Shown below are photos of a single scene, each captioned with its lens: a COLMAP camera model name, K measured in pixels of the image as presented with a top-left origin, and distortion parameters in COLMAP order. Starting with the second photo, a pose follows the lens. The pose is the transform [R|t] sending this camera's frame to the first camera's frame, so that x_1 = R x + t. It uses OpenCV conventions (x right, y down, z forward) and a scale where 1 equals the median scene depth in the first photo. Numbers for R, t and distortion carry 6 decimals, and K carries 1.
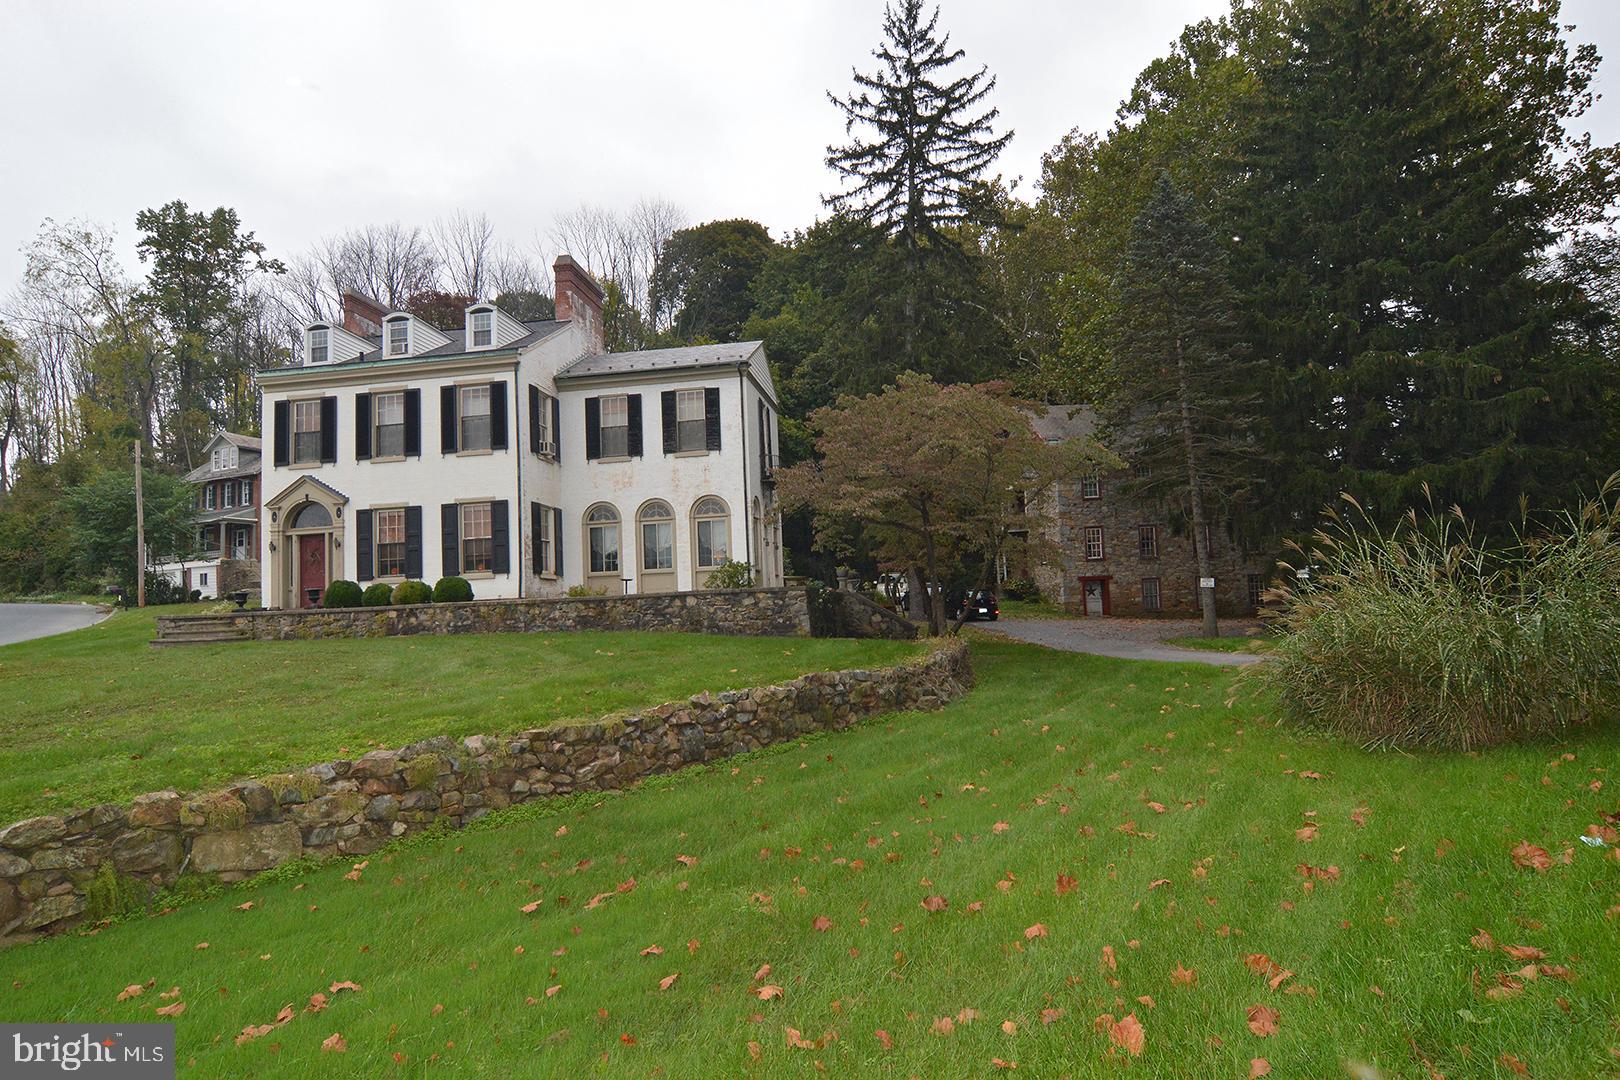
lens RADIAL K [[883.7, 0, 805.7], [0, 883.7, 547.7], [0, 0, 1]] dist [-0.005517, -0.009714]
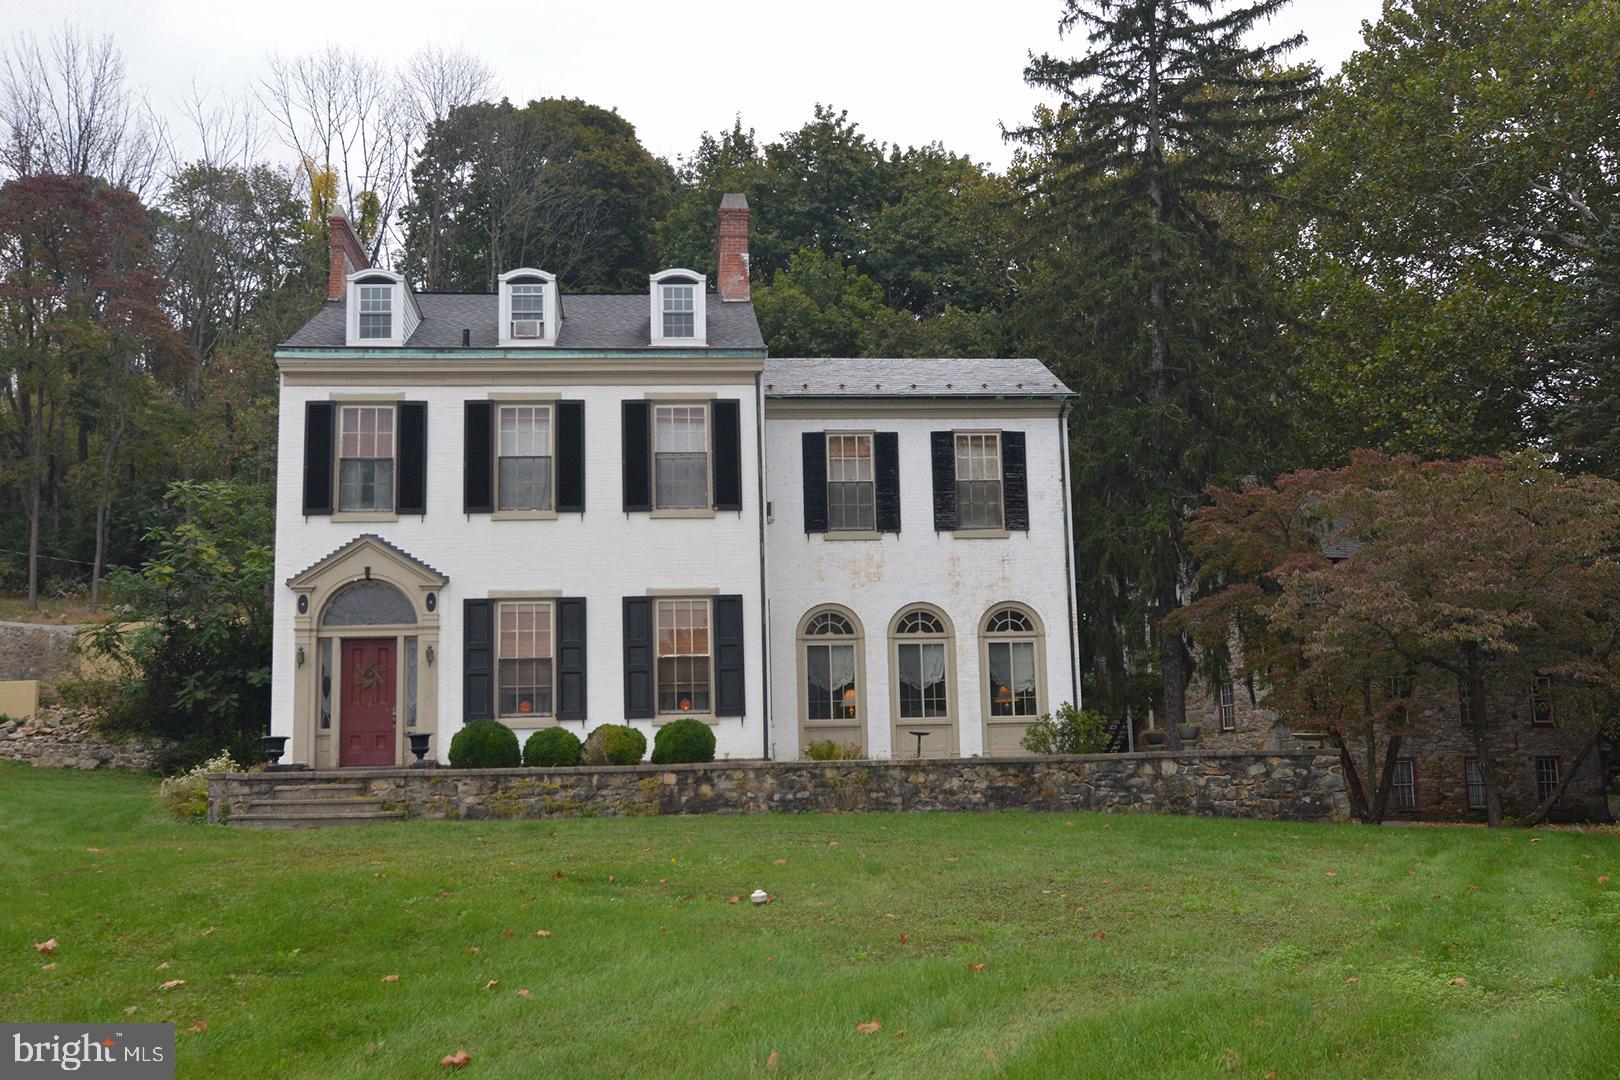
lens RADIAL K [[1653.1, 0, 821.3], [0, 1653.1, 538.0], [0, 0, 1]] dist [0.002012, 0.001076]
pose [[0.971912, 0.055748, 0.228645, -0.509829], [-0.033691, 0.994491, -0.099263, 0.016620], [-0.232919, 0.088771, 0.968436, -0.105303]]
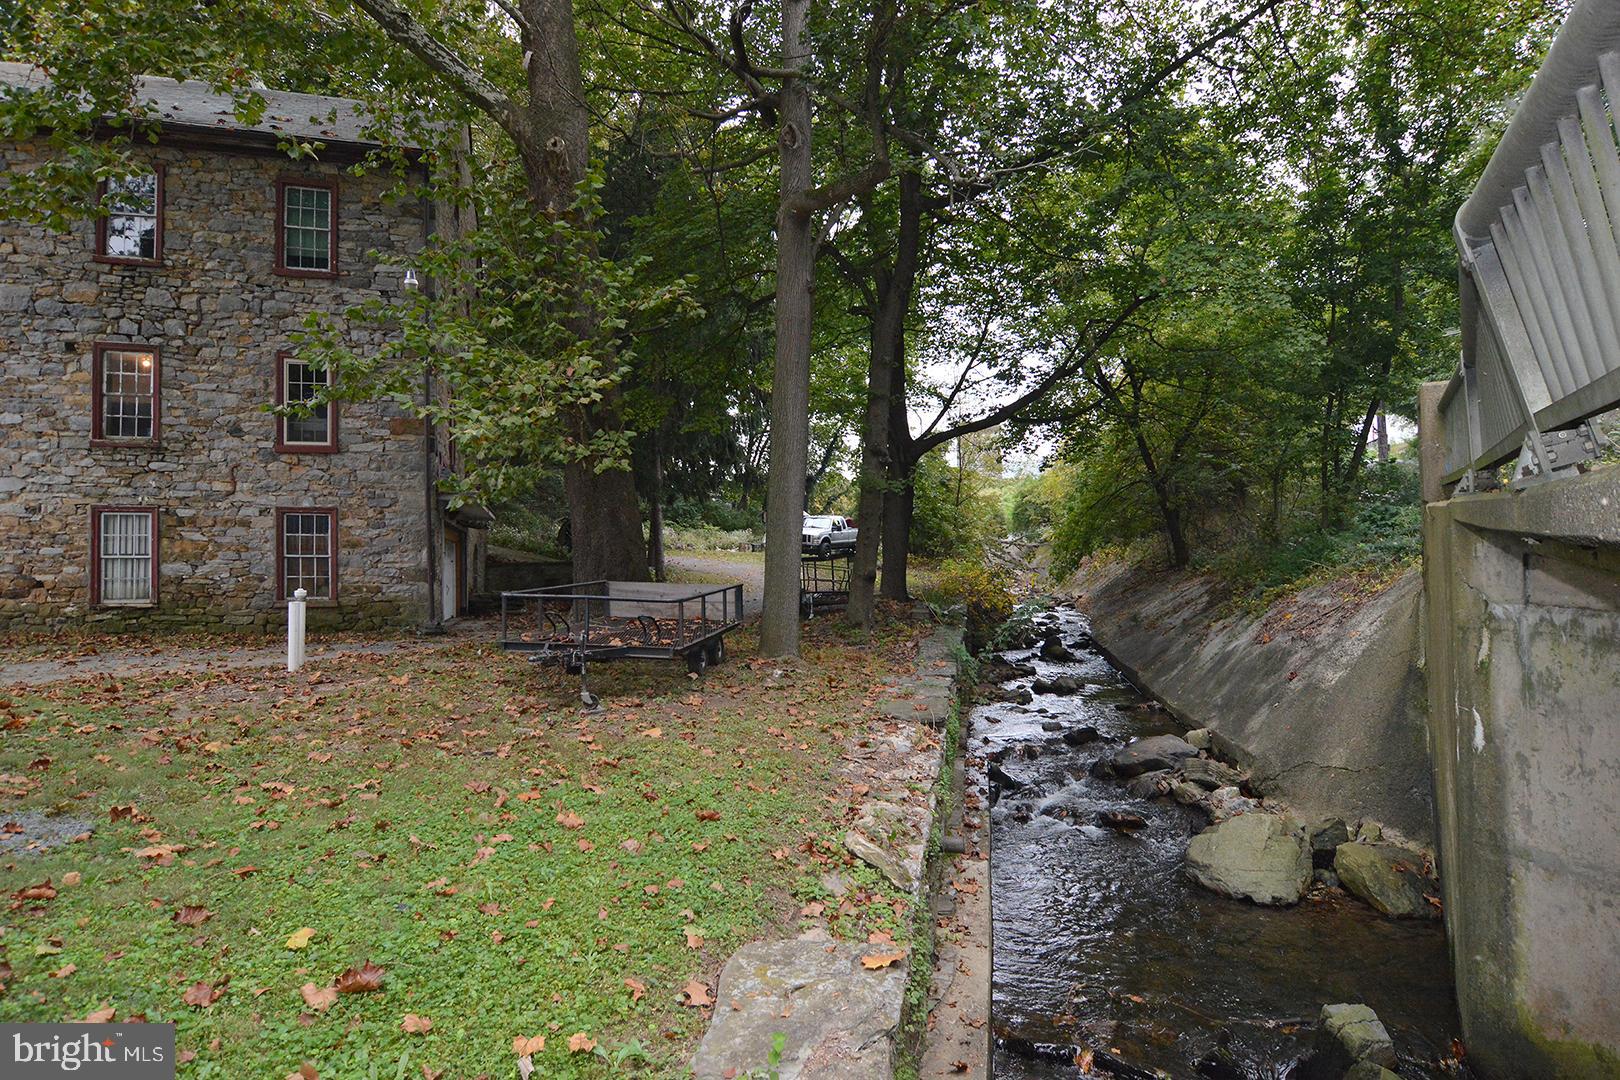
lens RADIAL K [[892.5, 0, 815.8], [0, 892.5, 539.7], [0, 0, 1]] dist [-0.003996, -0.010448]
pose [[0.972372, 0.035229, 0.230764, 1.102890], [-0.046005, 0.998080, 0.041482, 0.033291], [-0.228860, -0.050953, 0.972125, 1.091314]]
